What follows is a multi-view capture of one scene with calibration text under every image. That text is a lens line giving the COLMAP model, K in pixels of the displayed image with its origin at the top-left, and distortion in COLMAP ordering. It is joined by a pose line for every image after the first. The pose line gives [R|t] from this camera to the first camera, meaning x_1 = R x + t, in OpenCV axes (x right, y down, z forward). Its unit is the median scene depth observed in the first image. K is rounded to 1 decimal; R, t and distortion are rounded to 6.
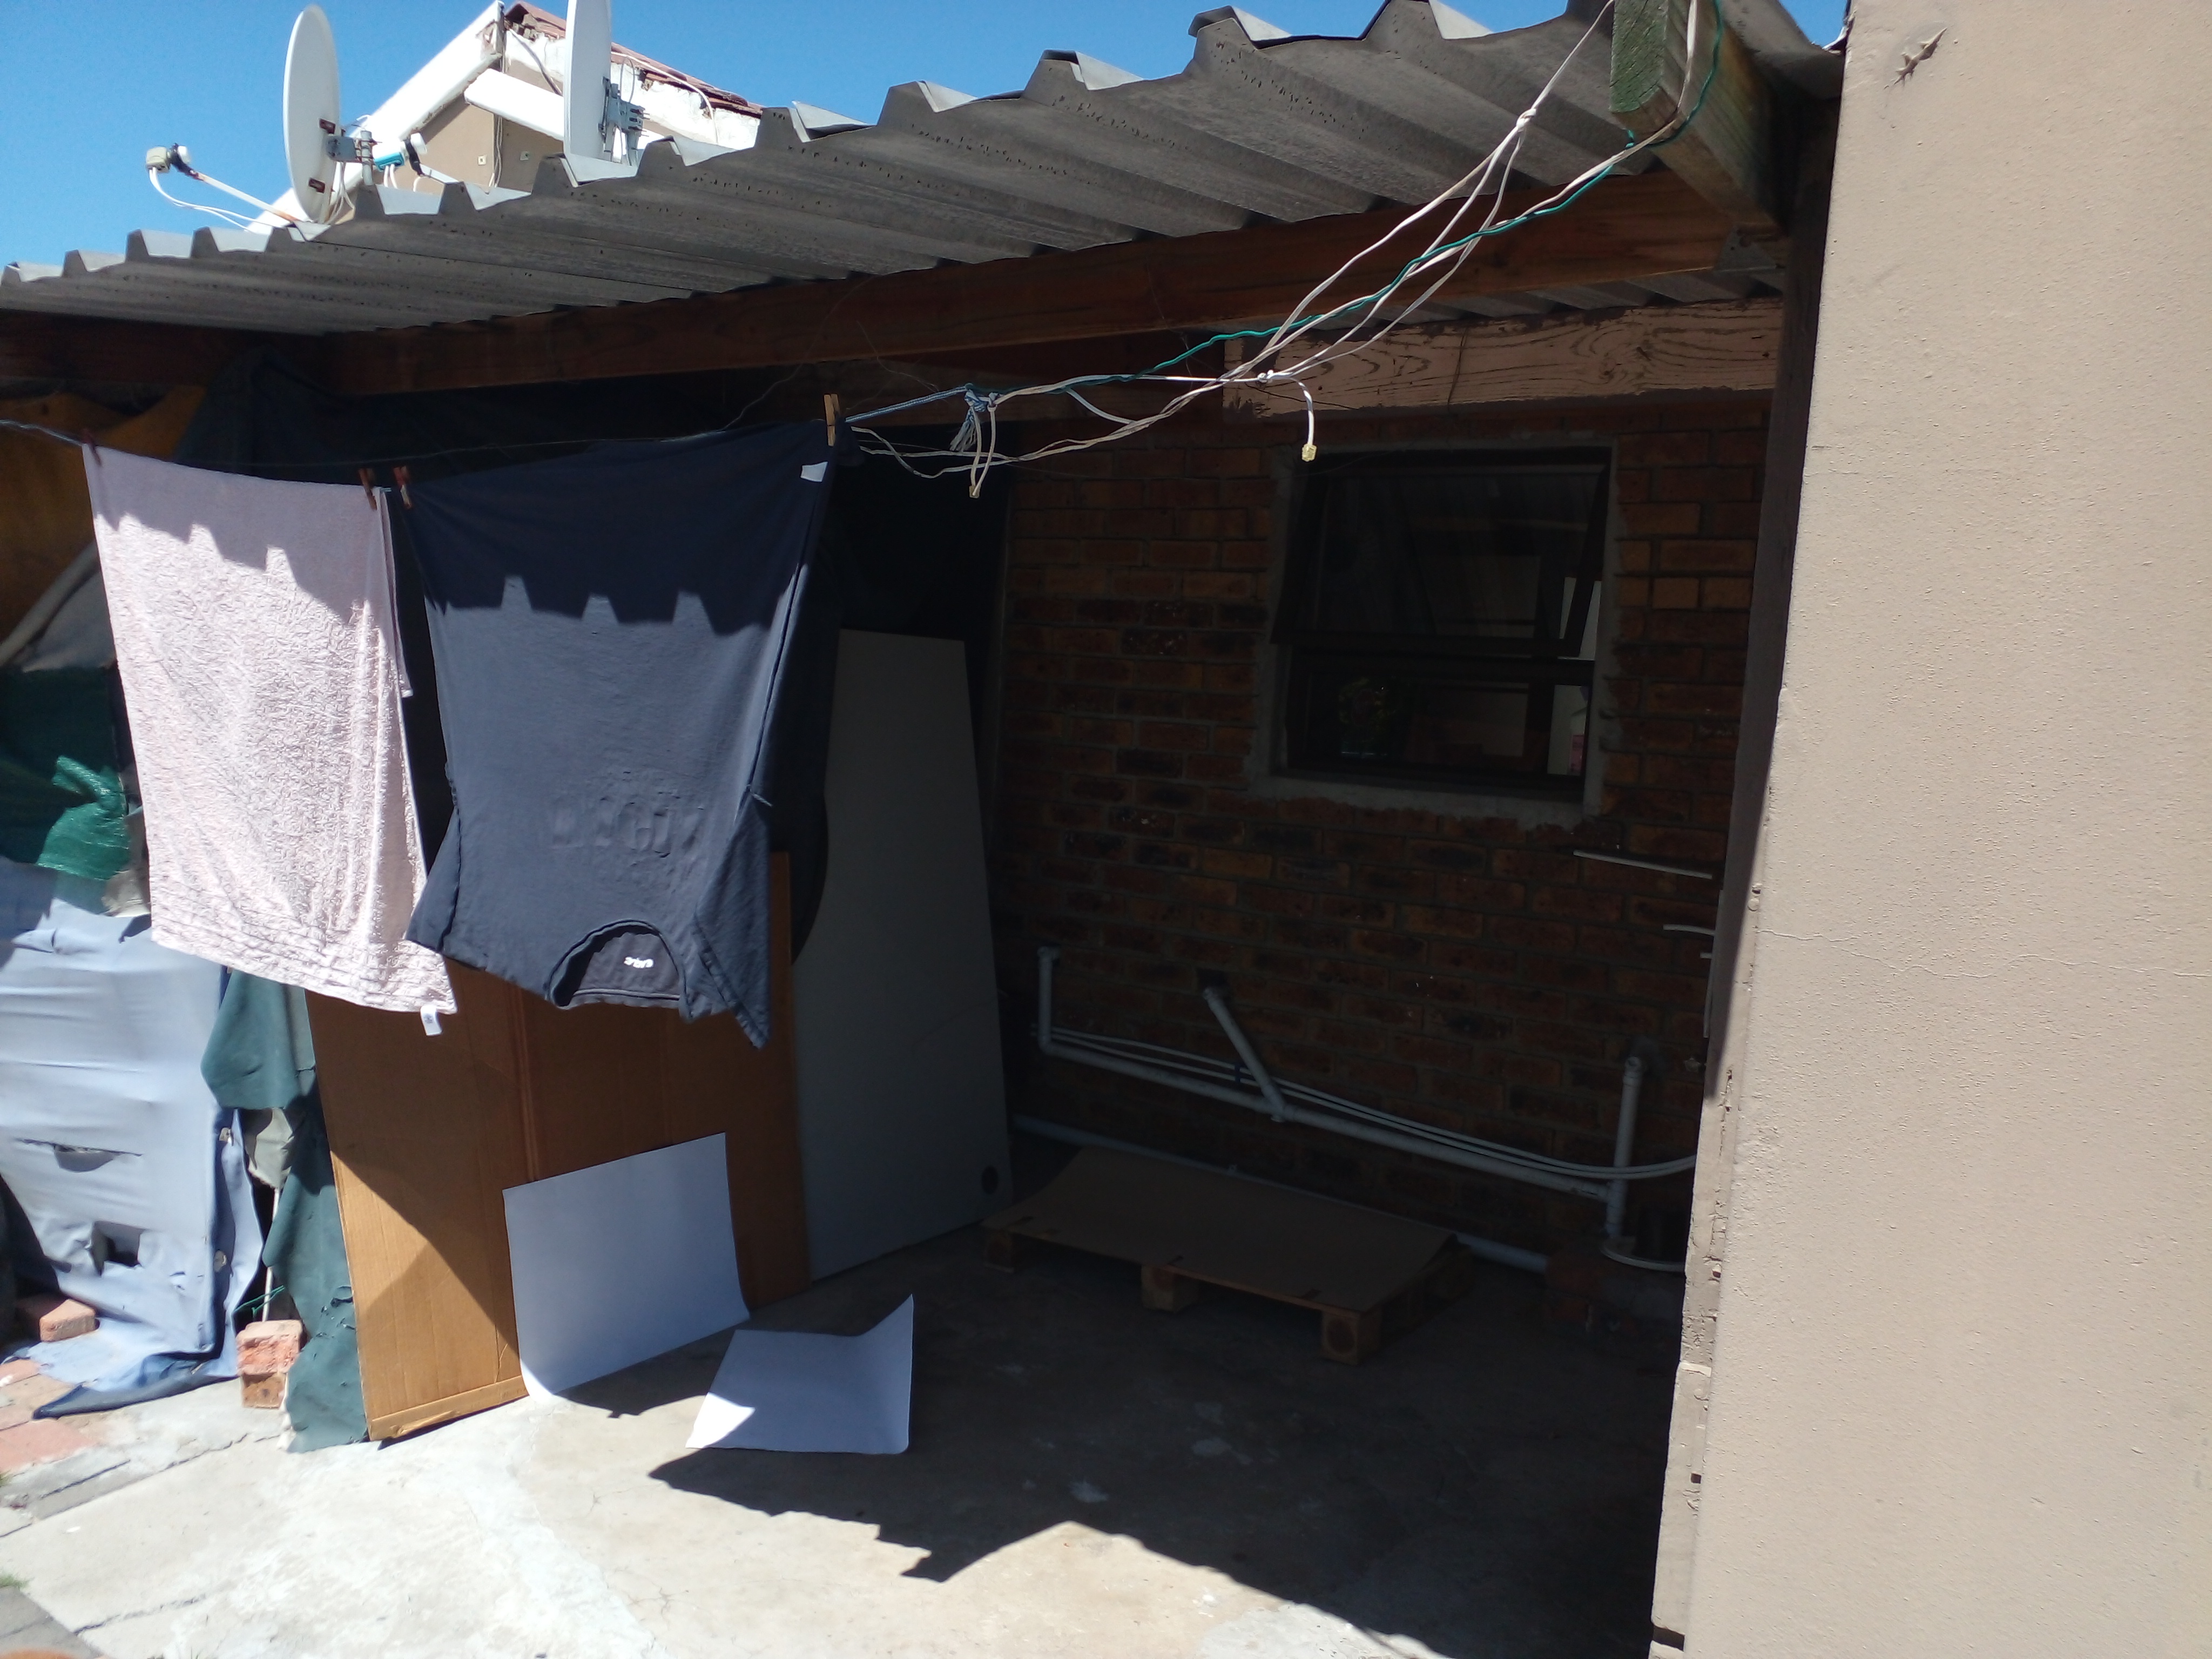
lens RADIAL K [[1773.0, 0, 1106.0], [0, 1773.0, 829.5], [0, 0, 1]] dist [0.078929, -0.120065]
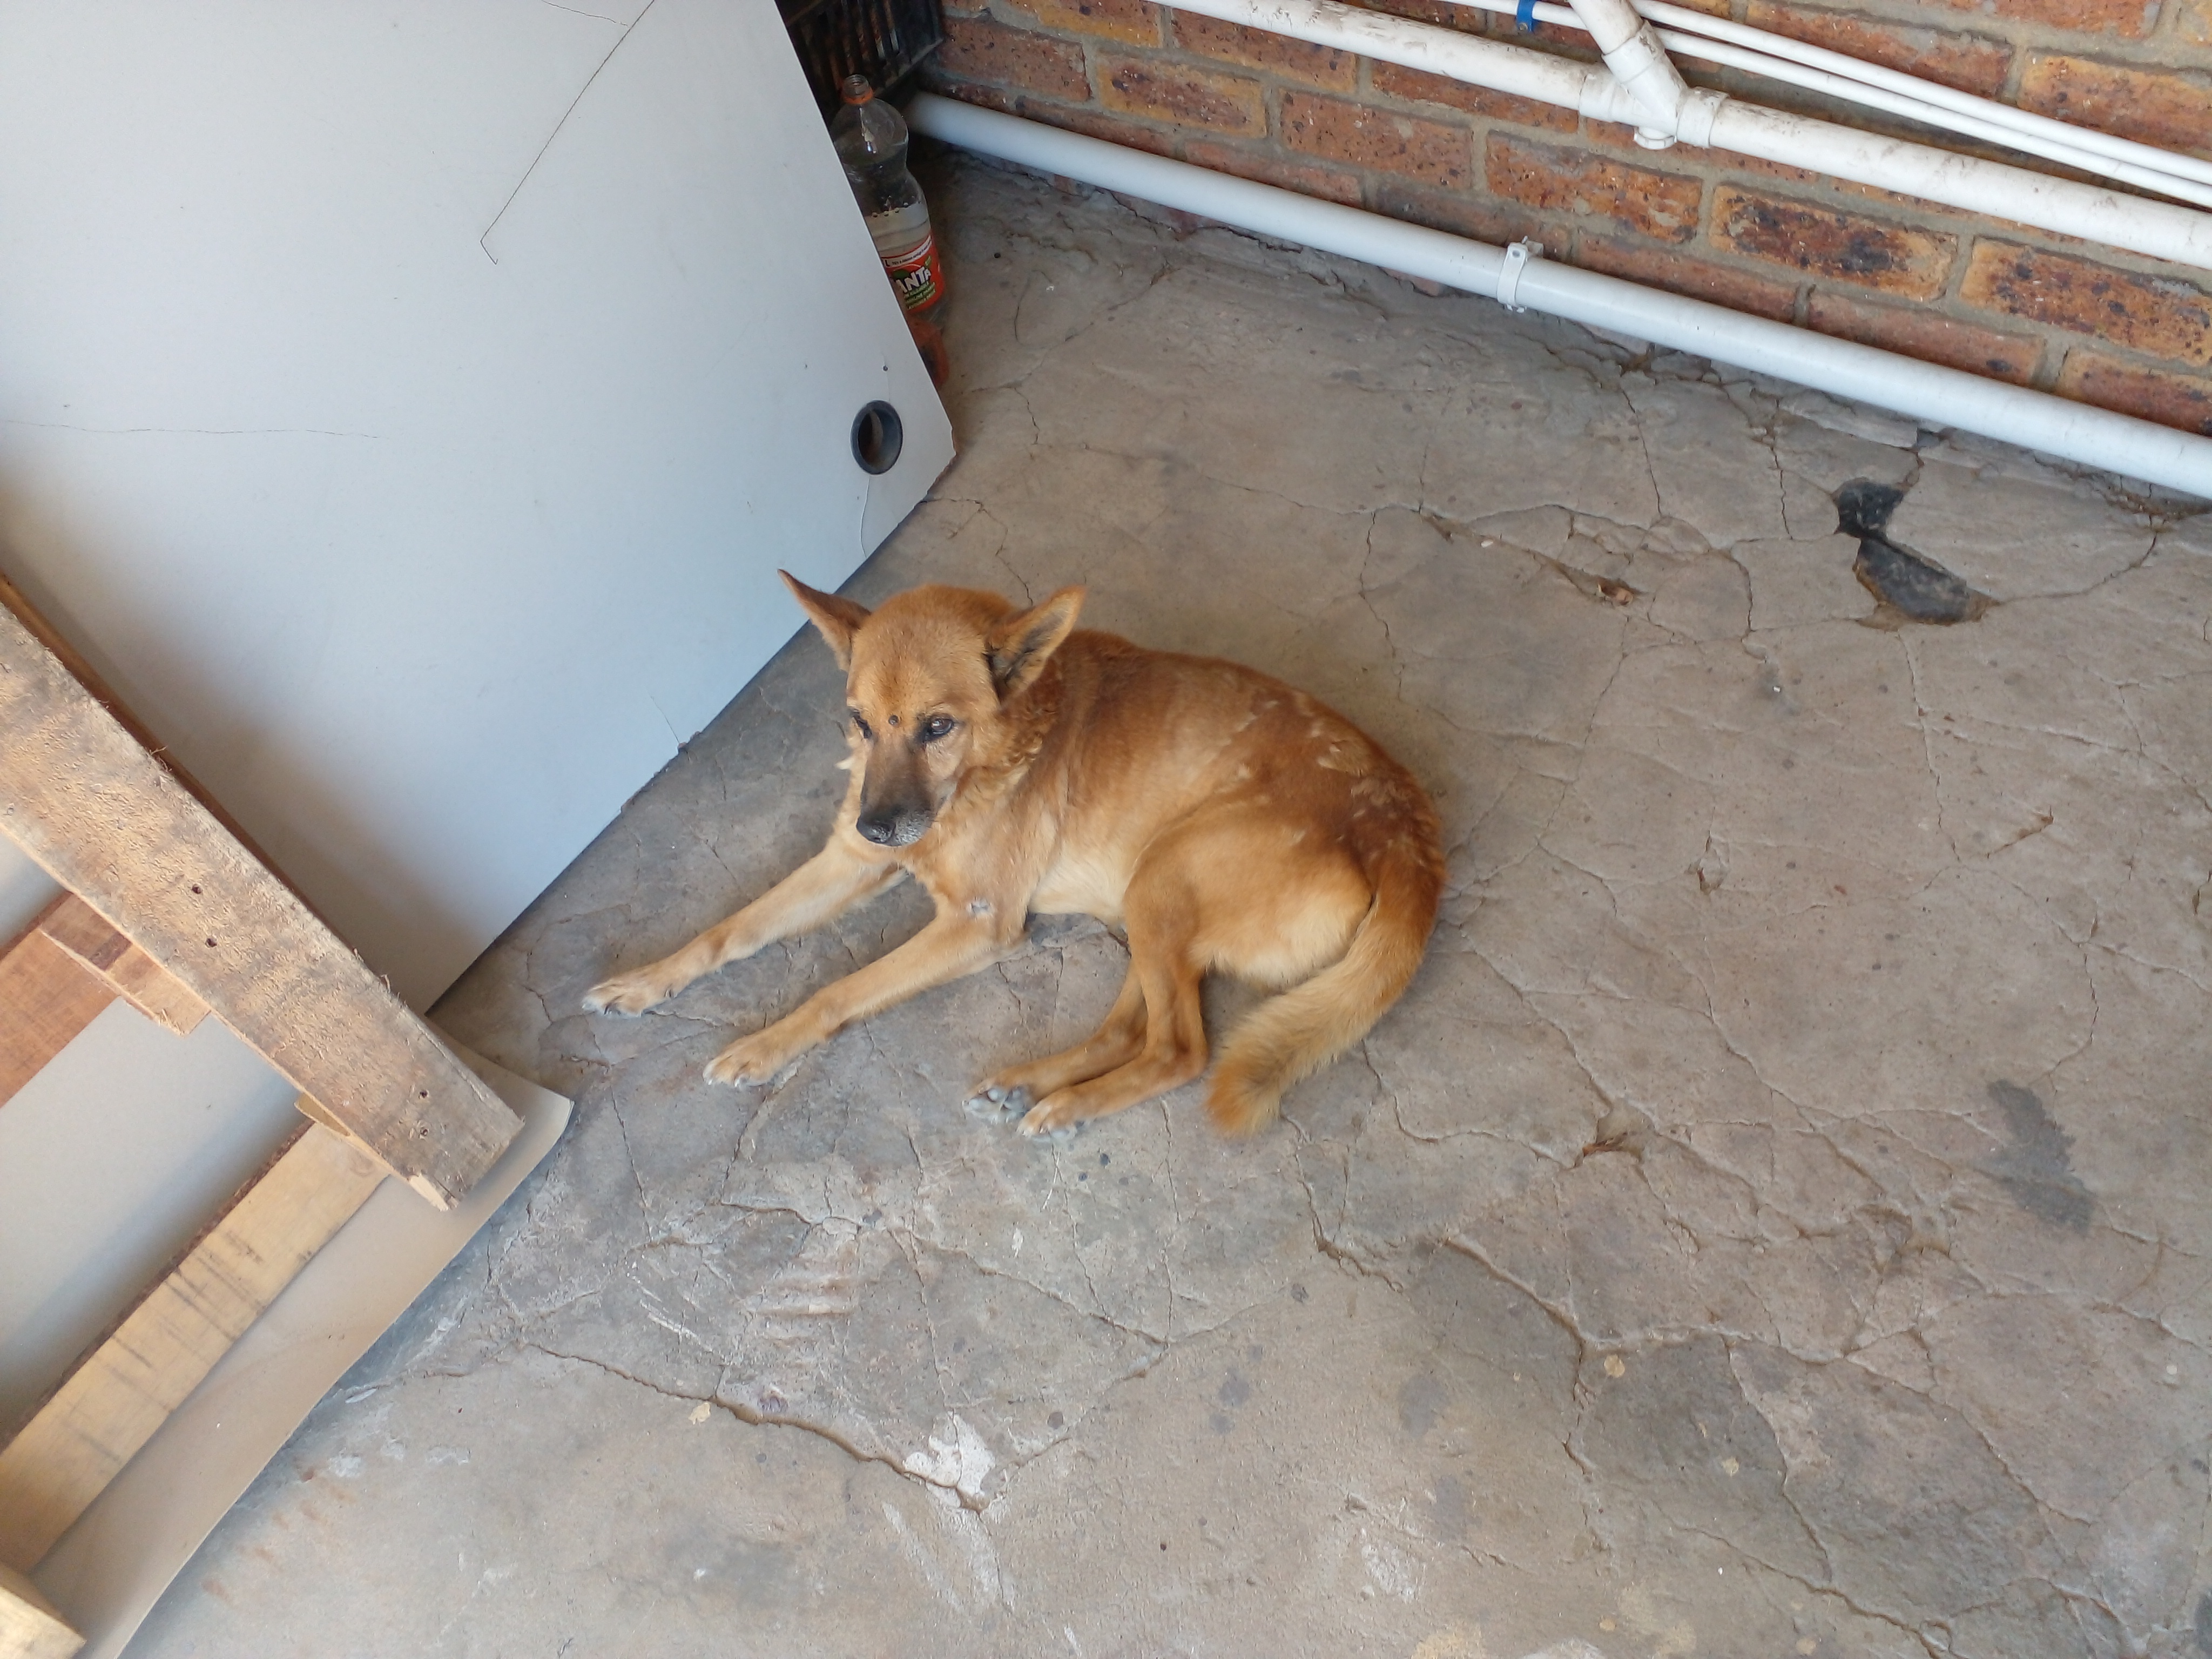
lens RADIAL K [[1773.0, 0, 1106.0], [0, 1773.0, 829.5], [0, 0, 1]] dist [0.078929, -0.120065]
pose [[0.980396, -0.115358, -0.159736, 0.035958], [0.195859, 0.659013, 0.726183, -0.016155], [0.021497, -0.743233, 0.668687, 0.696816]]
